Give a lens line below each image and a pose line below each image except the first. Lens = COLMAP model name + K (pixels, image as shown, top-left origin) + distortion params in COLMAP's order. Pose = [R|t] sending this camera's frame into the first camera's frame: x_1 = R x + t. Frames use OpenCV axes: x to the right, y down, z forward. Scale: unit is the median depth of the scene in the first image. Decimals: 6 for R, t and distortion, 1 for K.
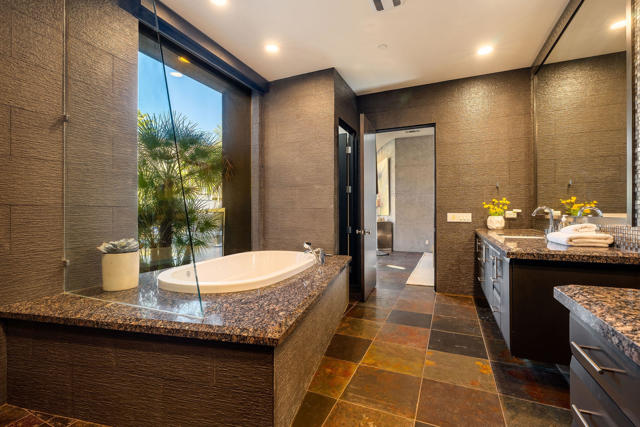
lens RADIAL K [[290.6, 0, 320.0], [0, 290.6, 213.5], [0, 0, 1]] dist [-0.010573, 0.000180]
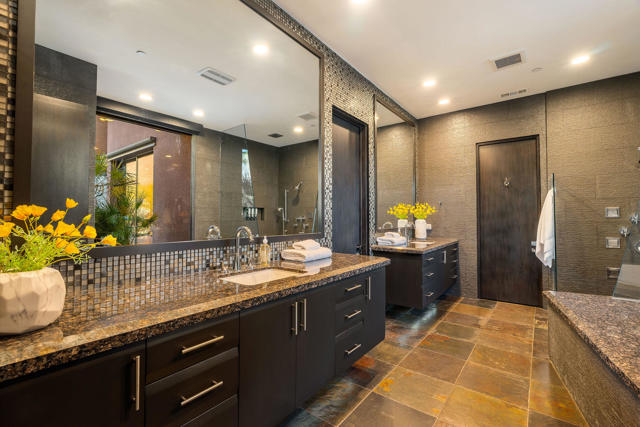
lens RADIAL K [[290.6, 0, 320.0], [0, 290.6, 213.5], [0, 0, 1]] dist [-0.010573, 0.000180]
pose [[-0.972832, 0.007608, 0.231386, 0.563905], [0.004594, 0.999897, -0.013565, -0.054787], [-0.231466, -0.012134, -0.972767, 2.089459]]
